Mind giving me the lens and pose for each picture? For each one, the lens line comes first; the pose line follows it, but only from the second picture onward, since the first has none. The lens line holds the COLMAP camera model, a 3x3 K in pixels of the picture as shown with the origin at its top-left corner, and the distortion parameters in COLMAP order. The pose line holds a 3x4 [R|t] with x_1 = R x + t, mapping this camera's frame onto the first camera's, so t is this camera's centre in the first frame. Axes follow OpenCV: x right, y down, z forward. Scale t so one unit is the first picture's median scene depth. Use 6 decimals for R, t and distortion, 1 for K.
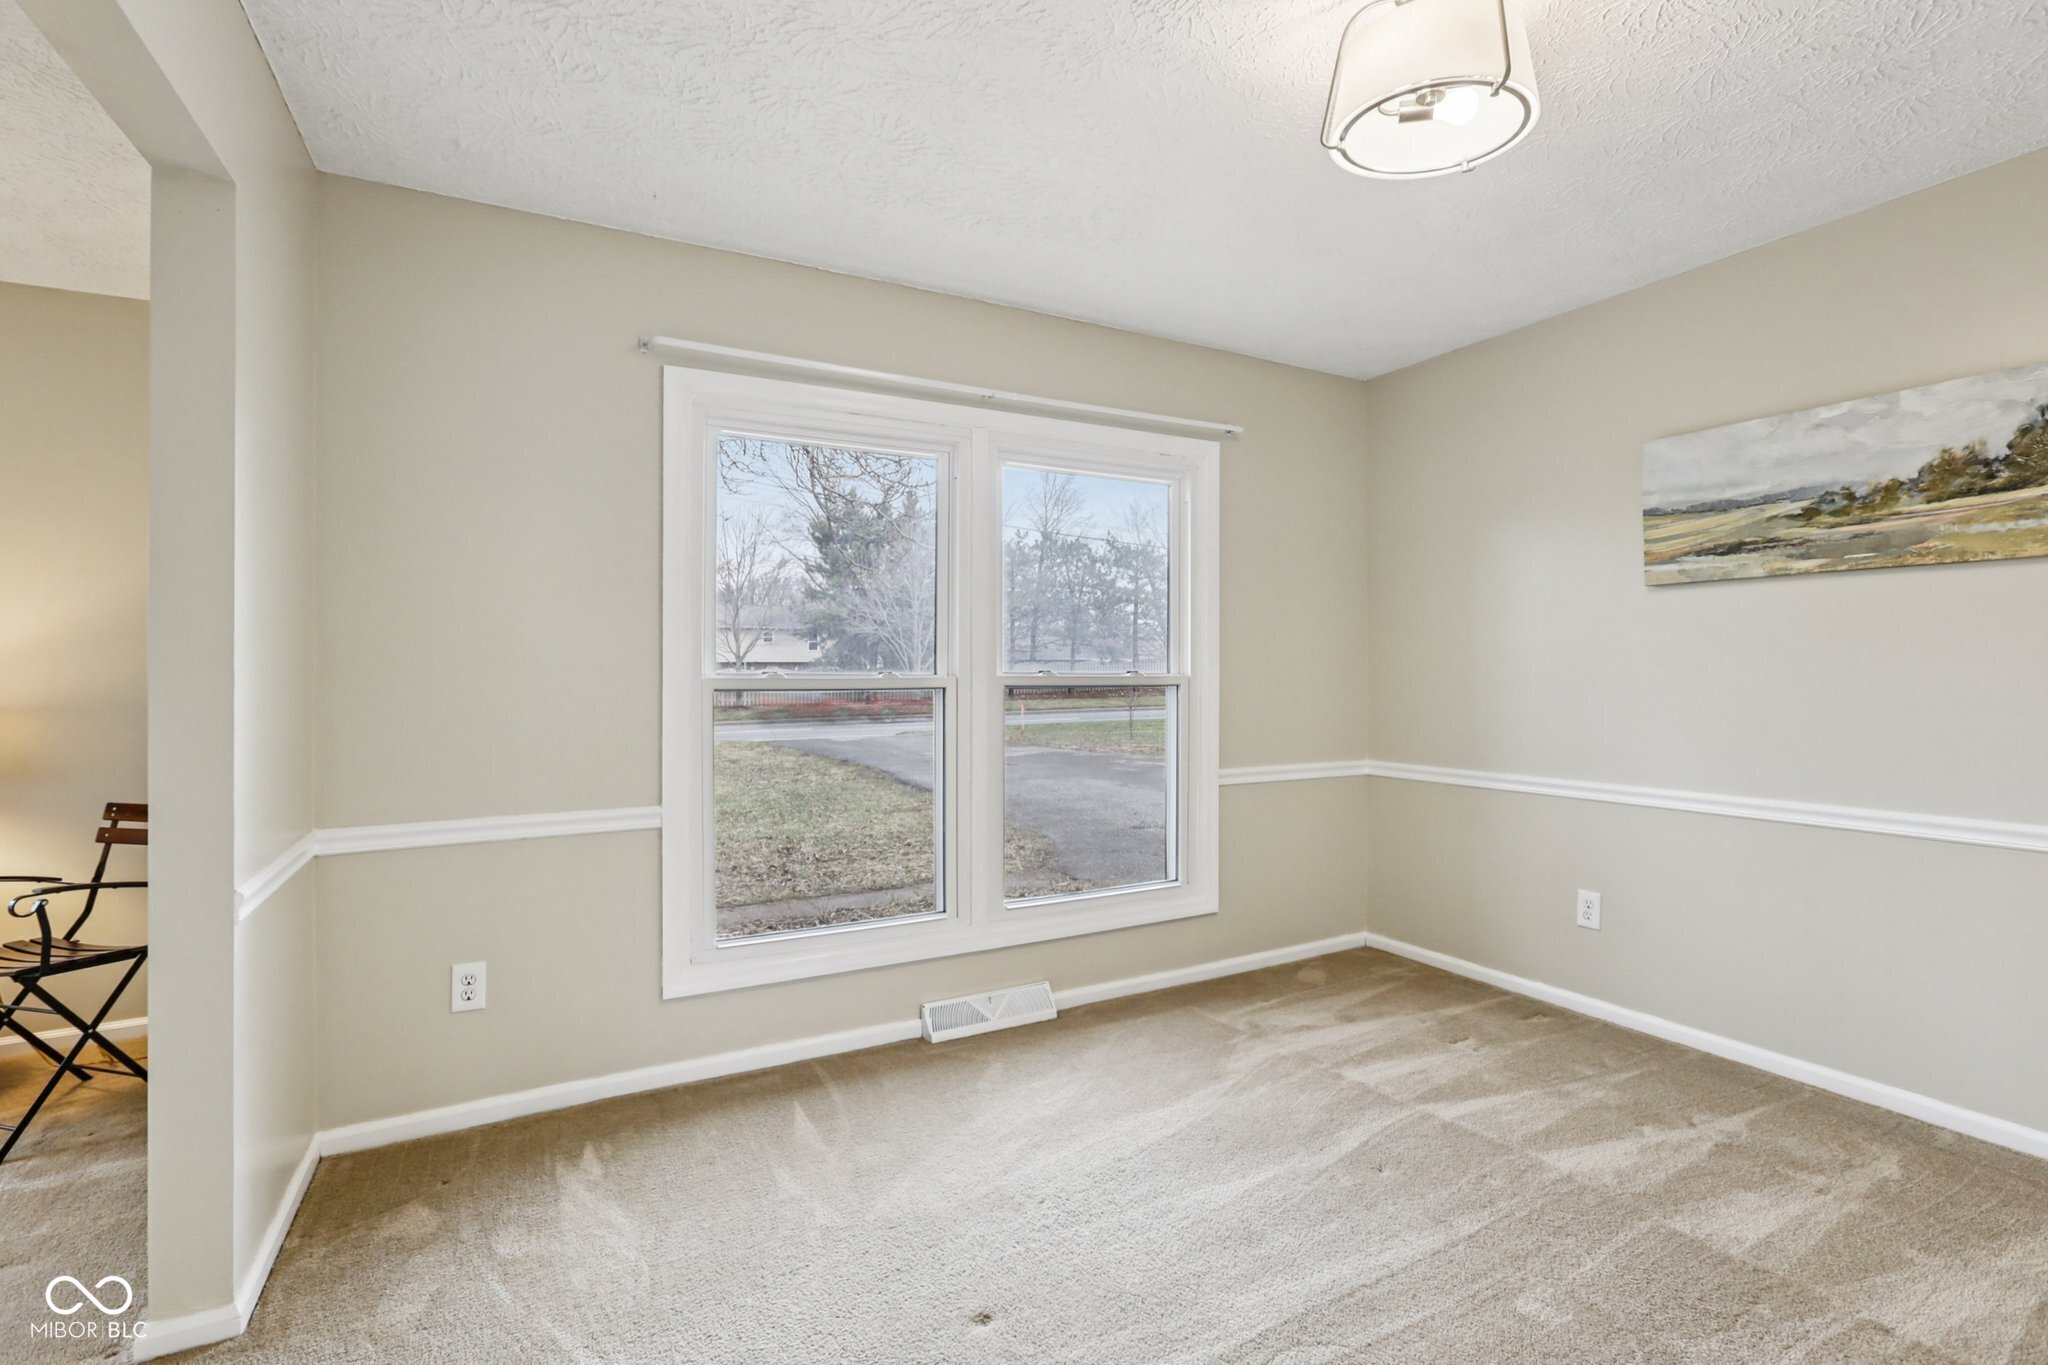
lens RADIAL K [[939.6, 0, 1022.9], [0, 939.6, 675.6], [0, 0, 1]] dist [-0.065260, 0.026762]
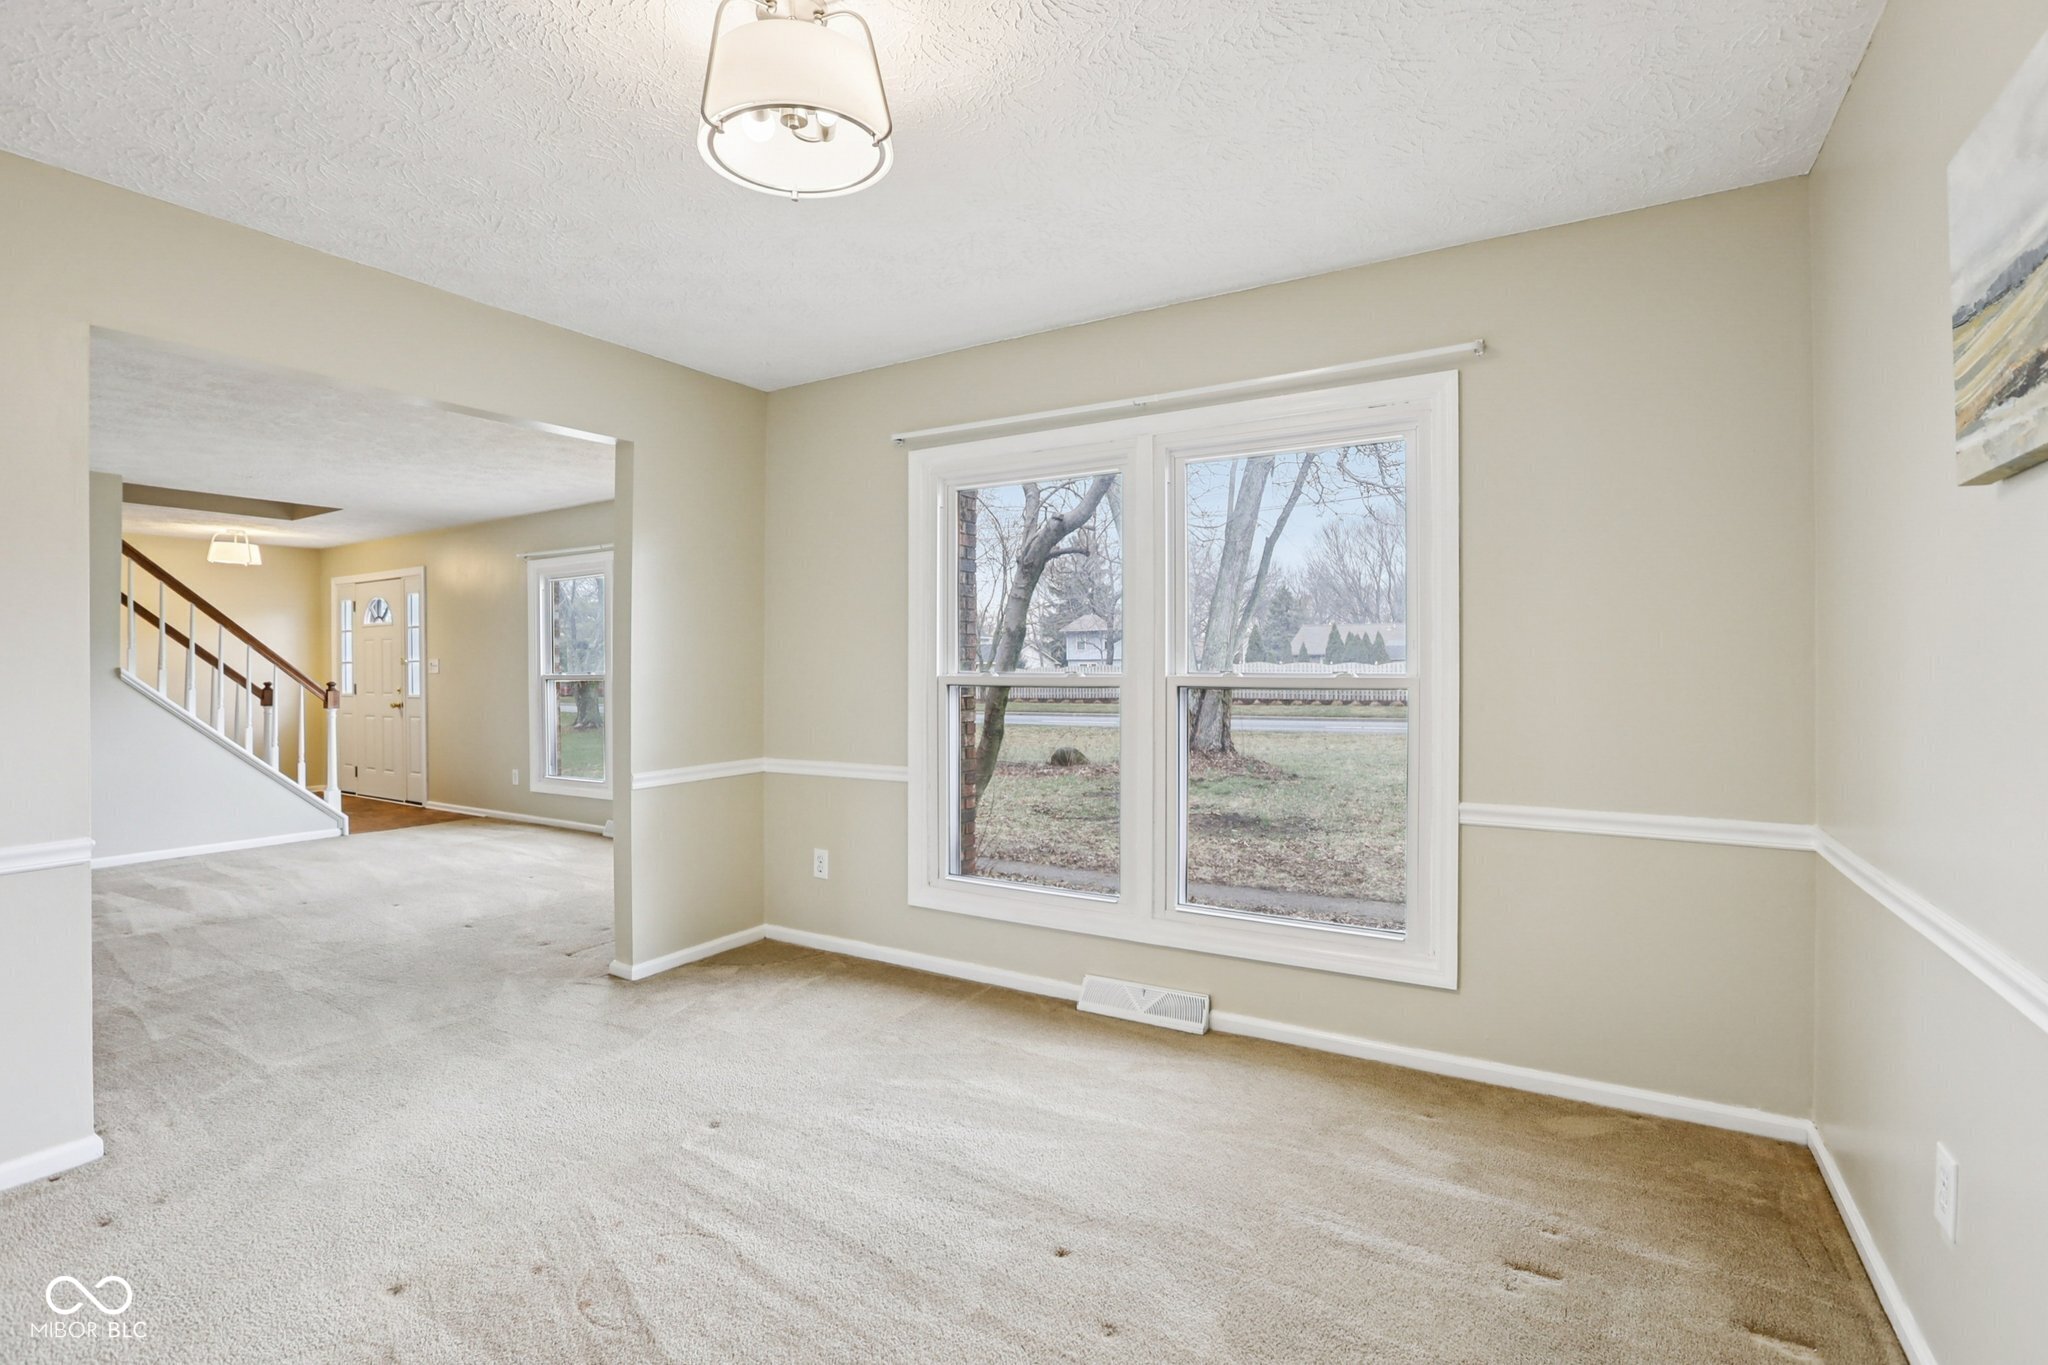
lens RADIAL K [[939.6, 0, 1022.9], [0, 939.6, 675.6], [0, 0, 1]] dist [-0.065260, 0.026762]
pose [[0.499940, 0.009769, -0.866005, 0.841573], [-0.001689, 0.999945, 0.010304, -0.011595], [0.866058, -0.003689, 0.499929, 0.399318]]
